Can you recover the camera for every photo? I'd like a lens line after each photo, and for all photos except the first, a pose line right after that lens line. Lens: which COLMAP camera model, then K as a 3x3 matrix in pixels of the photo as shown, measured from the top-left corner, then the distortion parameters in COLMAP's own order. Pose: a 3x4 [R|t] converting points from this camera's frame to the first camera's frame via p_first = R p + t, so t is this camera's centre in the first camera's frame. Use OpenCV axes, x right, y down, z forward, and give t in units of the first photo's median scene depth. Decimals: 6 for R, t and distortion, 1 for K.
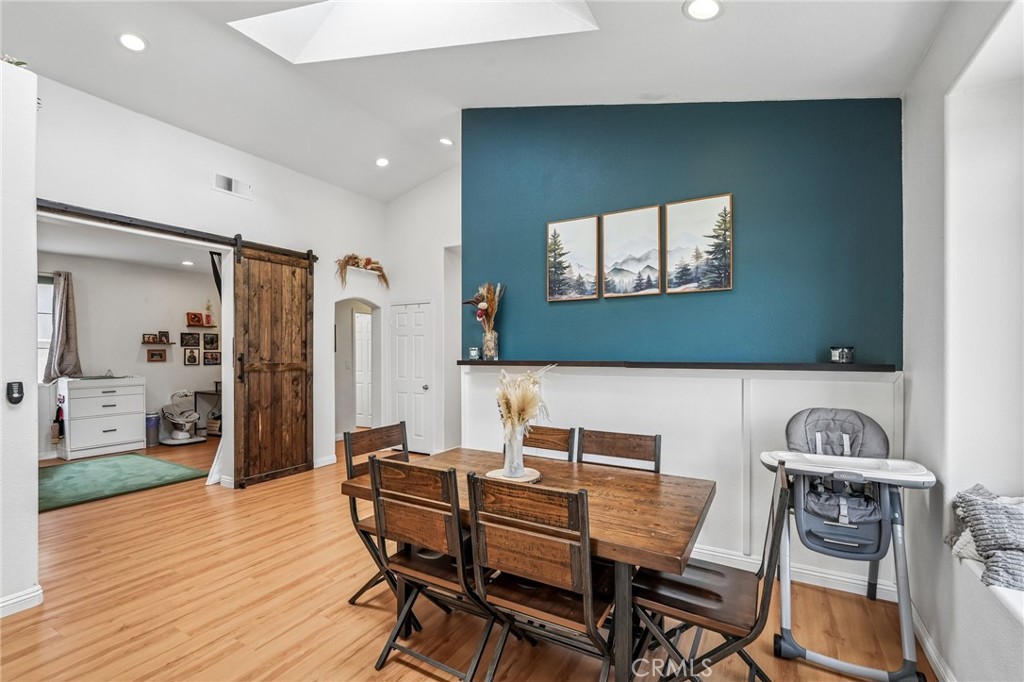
lens RADIAL K [[454.7, 0, 506.4], [0, 454.7, 362.1], [0, 0, 1]] dist [0.001970, 0.001159]
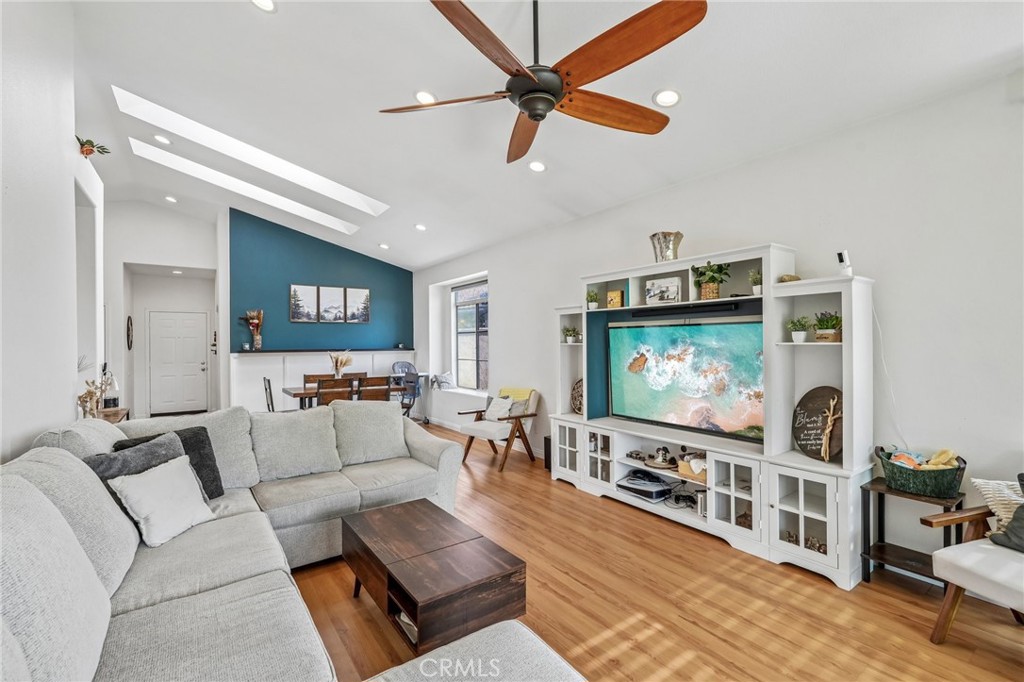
lens RADIAL K [[454.7, 0, 514.3], [0, 454.7, 341.6], [0, 0, 1]] dist [0.001970, 0.001159]
pose [[0.414372, -0.005327, 0.910092, -5.202546], [0.018405, 0.999827, -0.002528, -0.059000], [-0.909922, 0.017798, 0.414398, -3.025805]]
